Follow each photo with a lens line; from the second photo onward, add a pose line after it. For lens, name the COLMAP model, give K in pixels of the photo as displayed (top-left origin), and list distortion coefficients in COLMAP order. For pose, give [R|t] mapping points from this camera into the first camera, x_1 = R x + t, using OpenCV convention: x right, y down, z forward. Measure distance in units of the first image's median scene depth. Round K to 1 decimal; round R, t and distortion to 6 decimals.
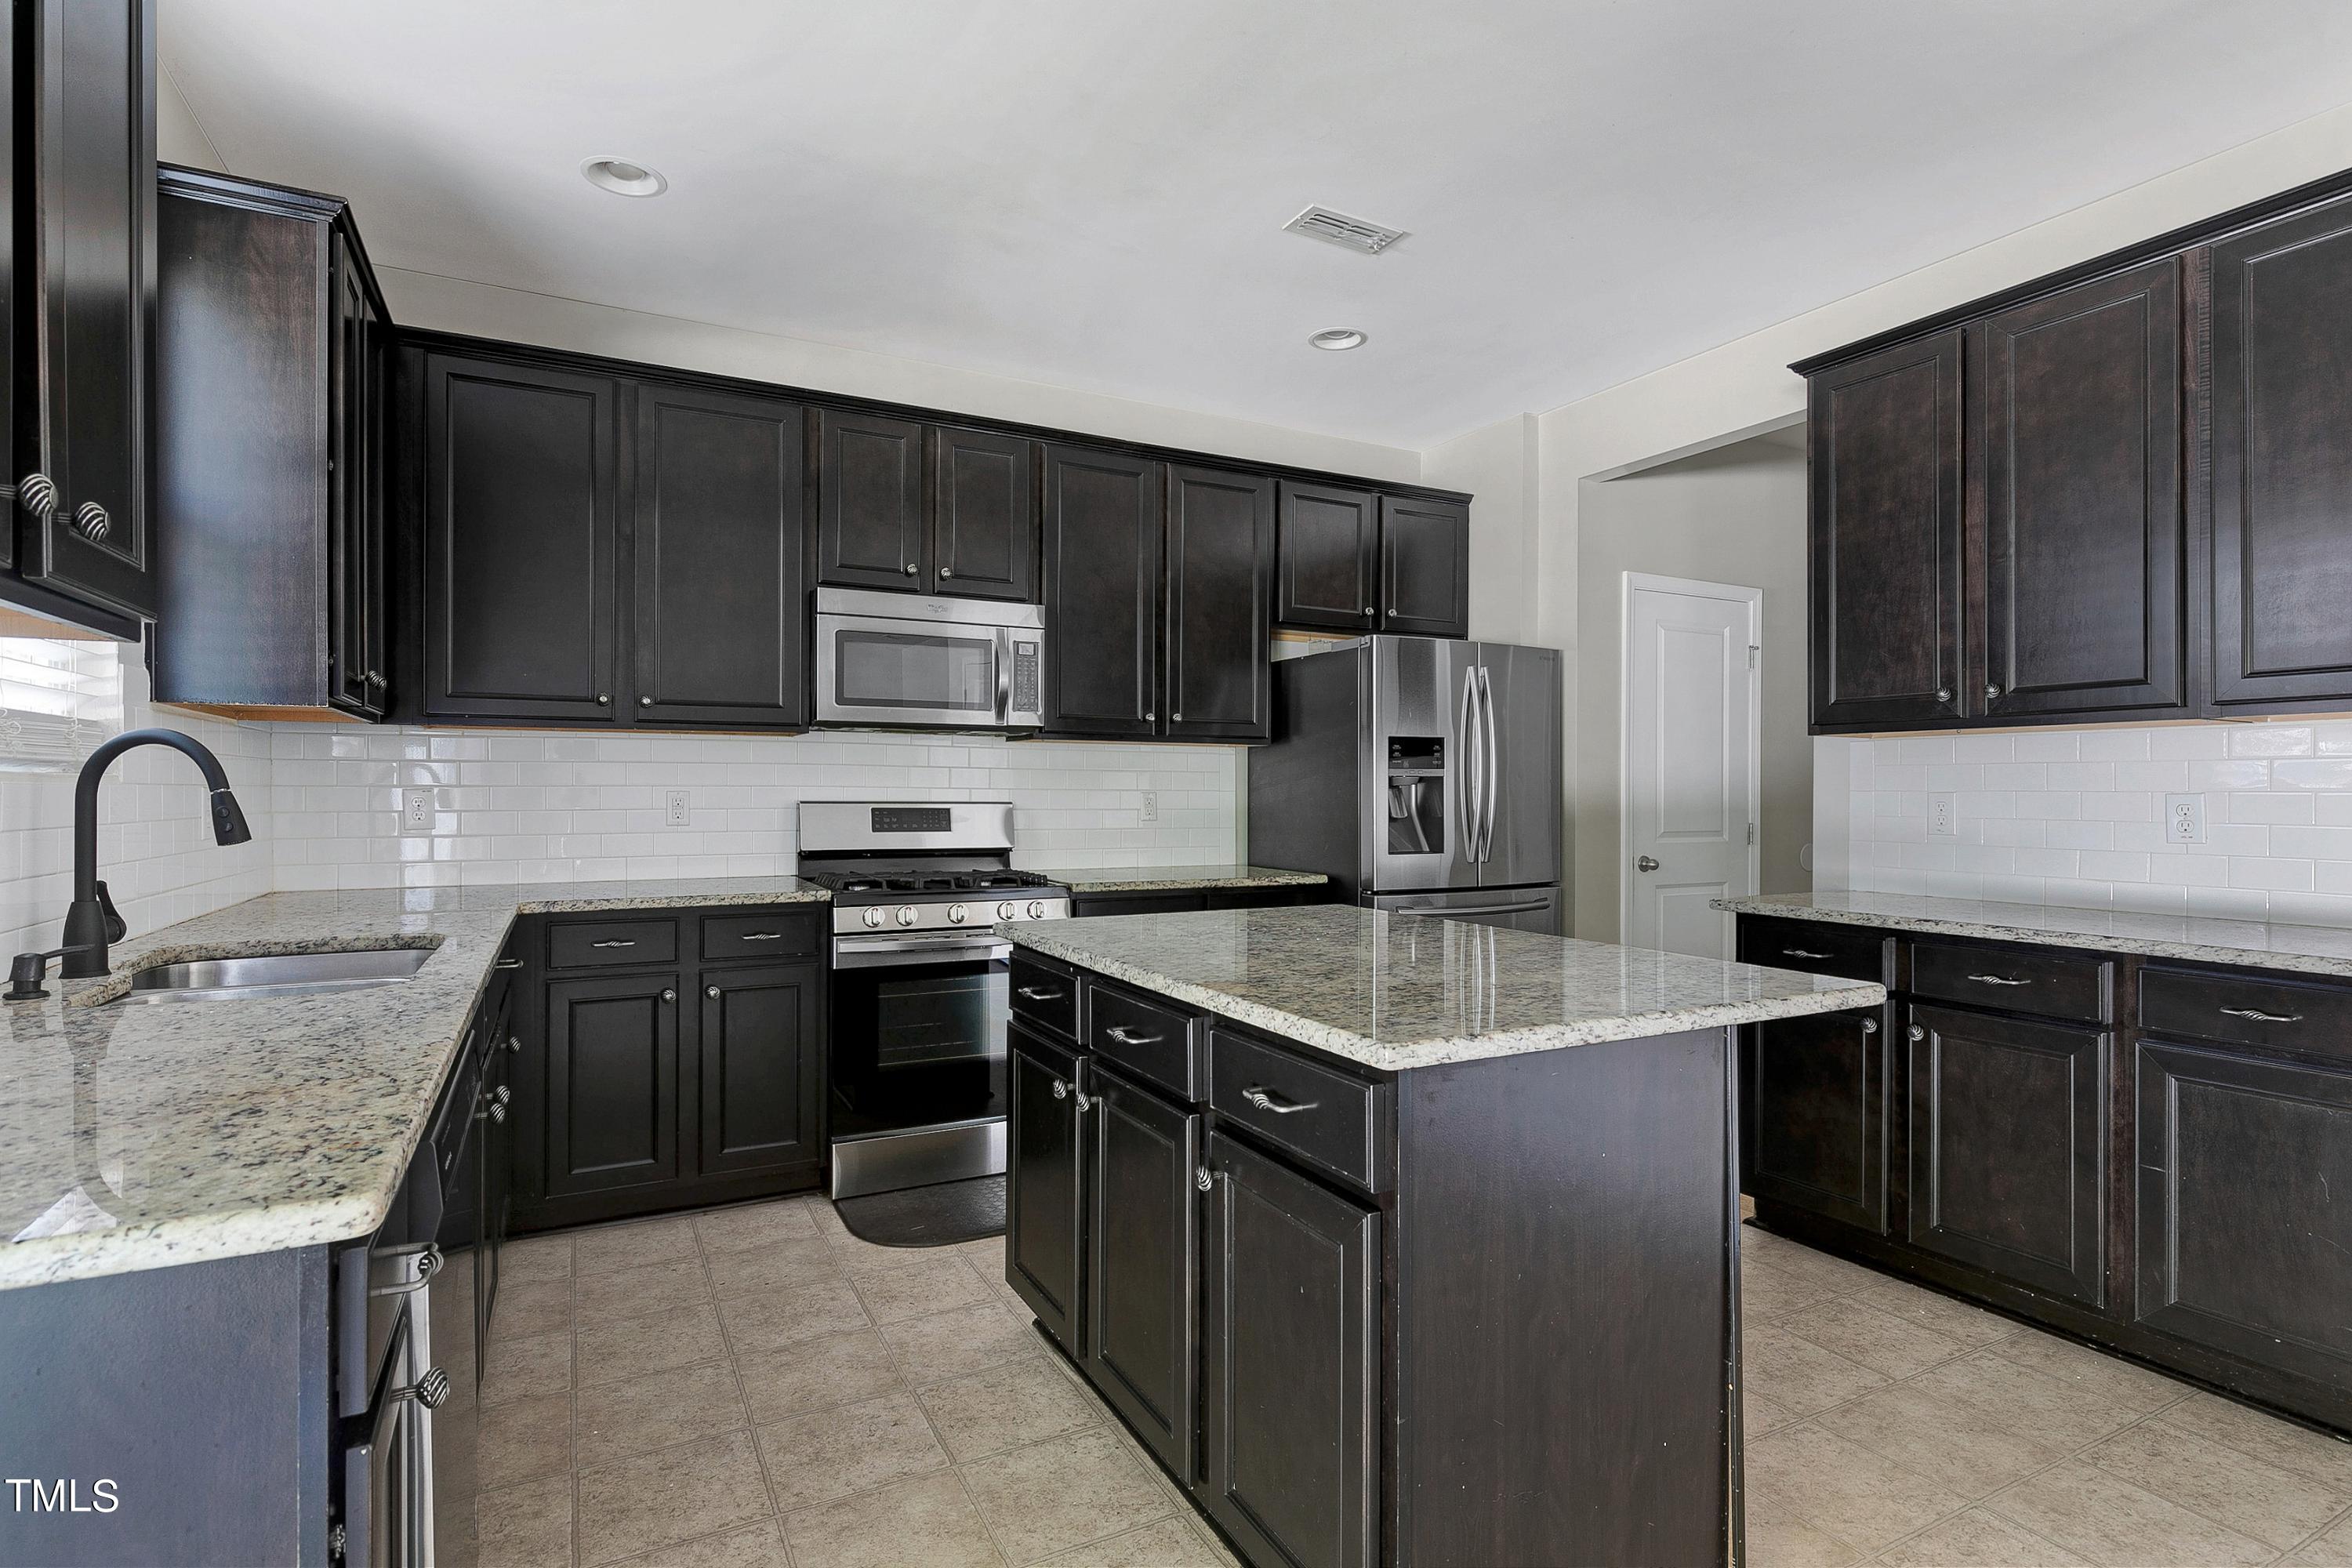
lens RADIAL K [[1173.8, 0, 1181.3], [0, 1173.8, 781.4], [0, 0, 1]] dist [0.012249, 0.000550]
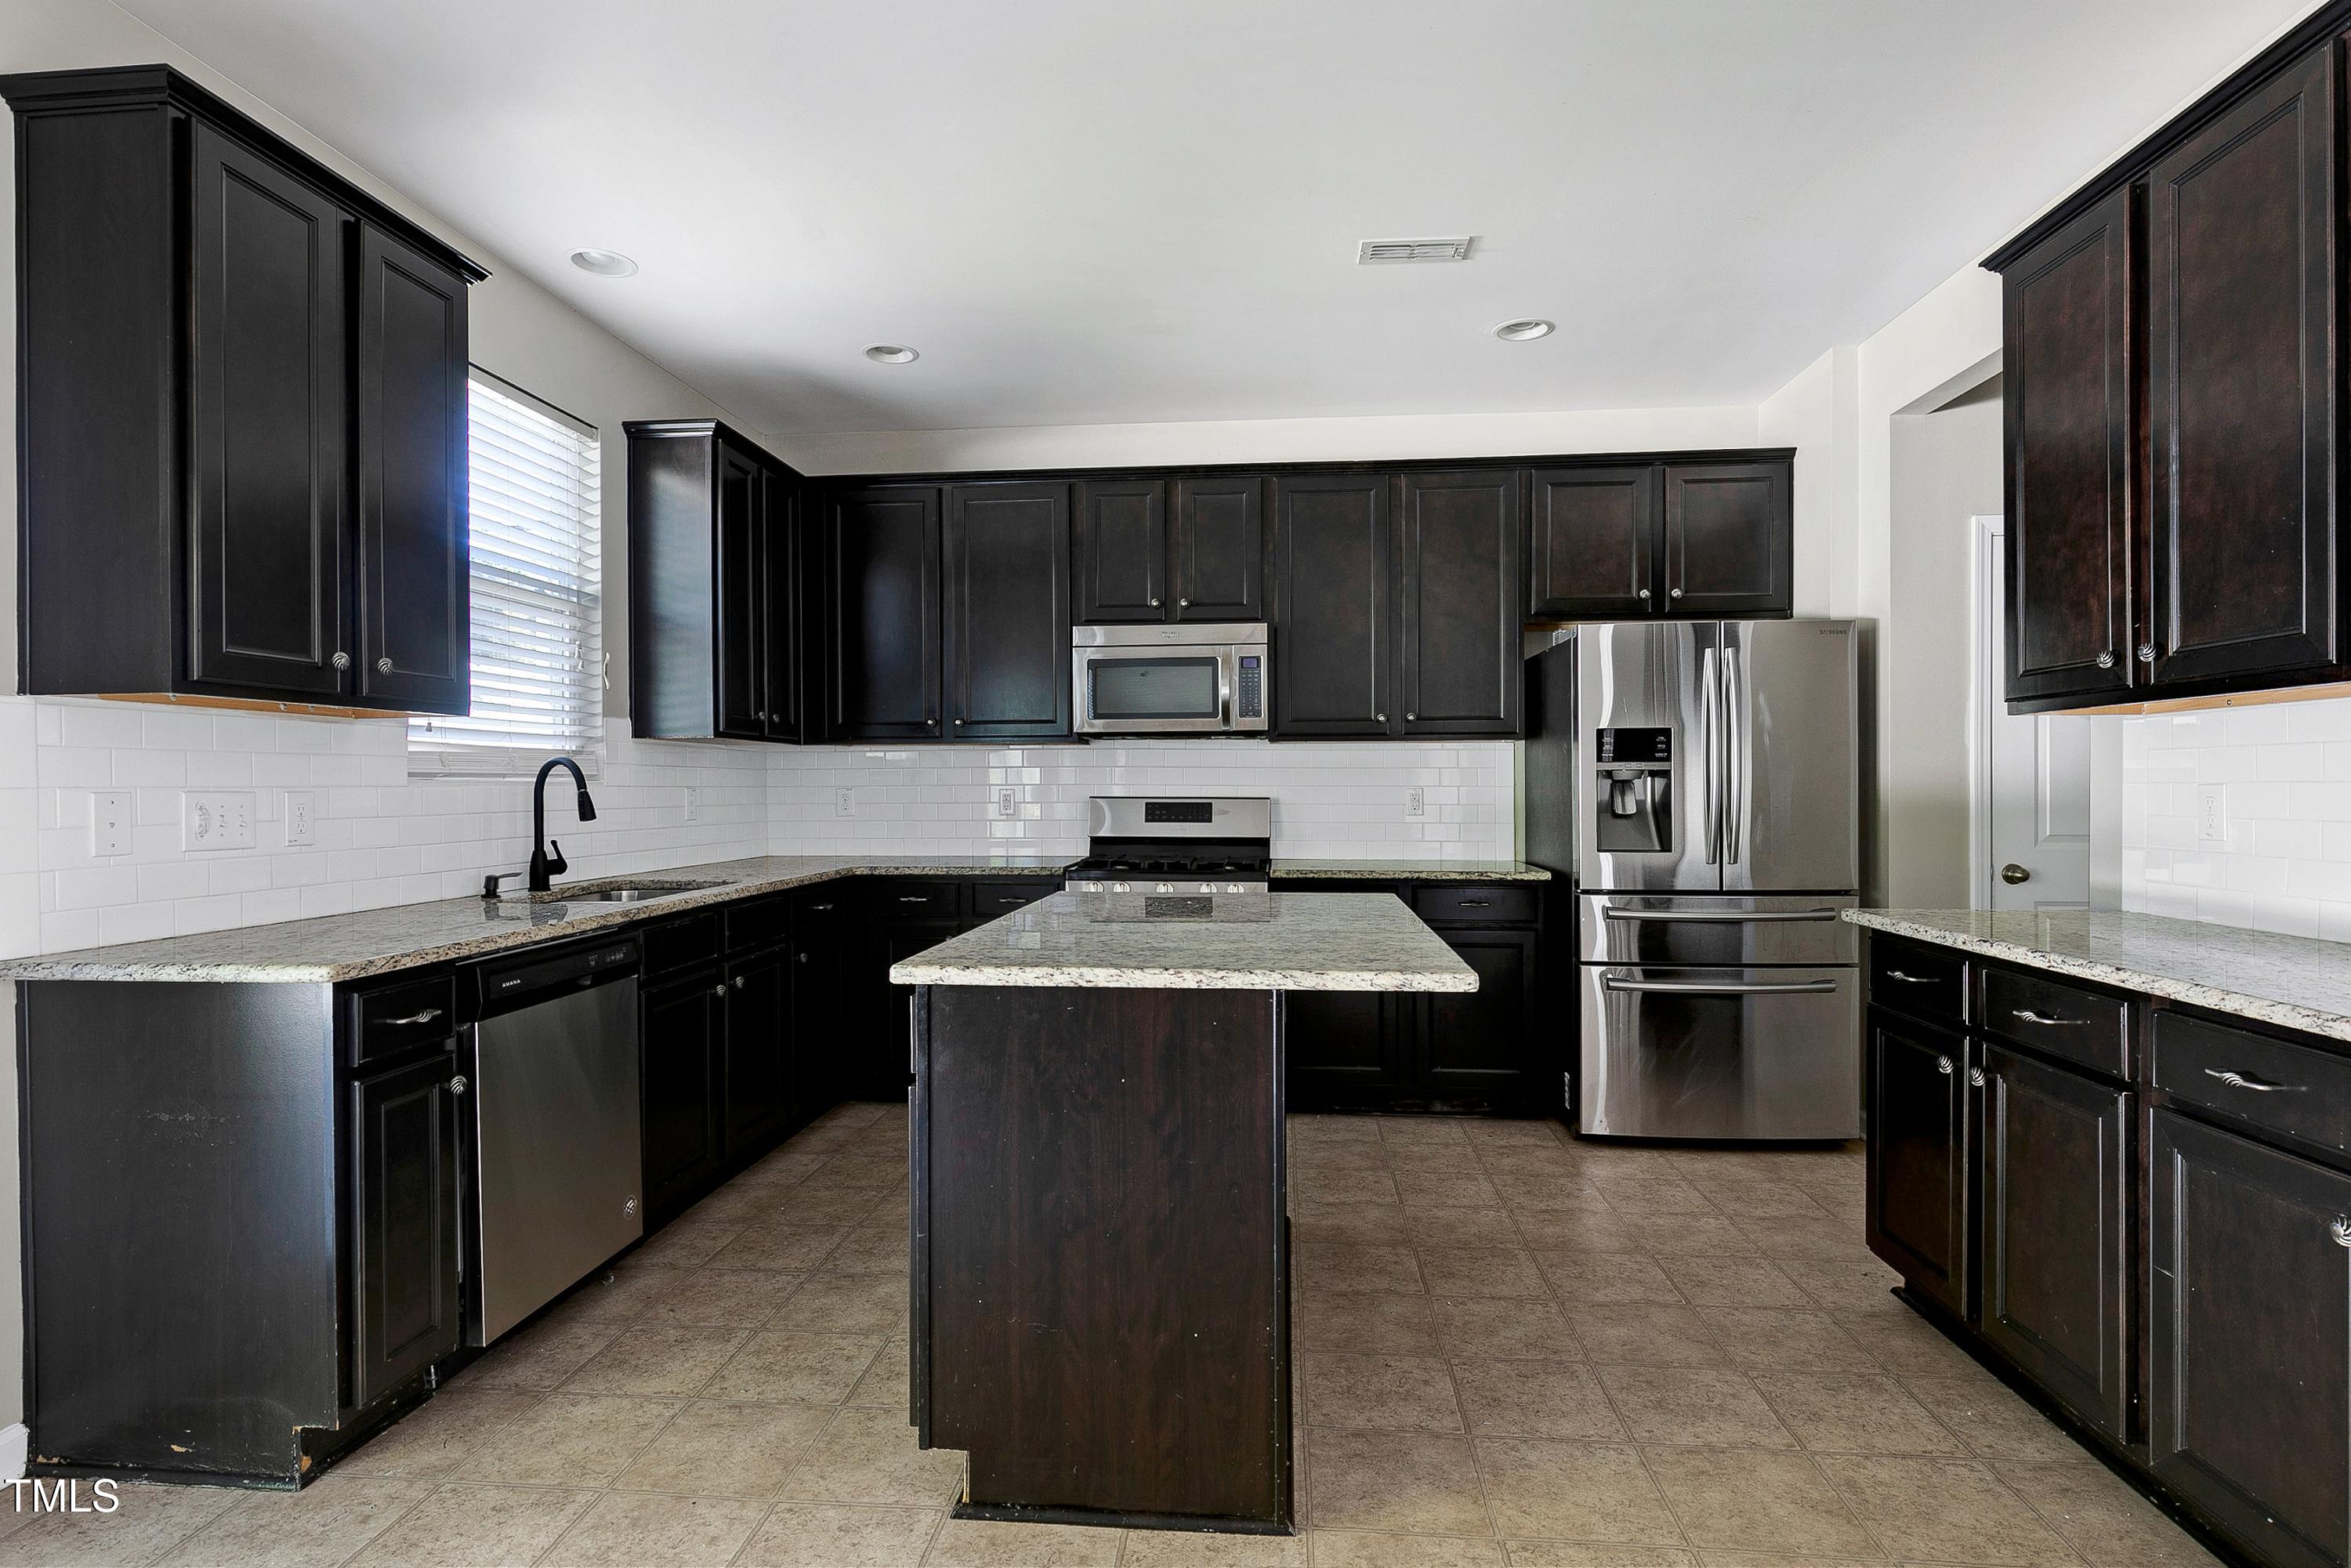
lens RADIAL K [[1173.3, 0, 1180.3], [0, 1173.3, 790.3], [0, 0, 1]] dist [0.012249, 0.000550]
pose [[0.838027, -0.003108, -0.545619, 0.458253], [0.009256, 0.999921, 0.008521, 0.000586], [0.545550, -0.012191, 0.837990, 0.005046]]
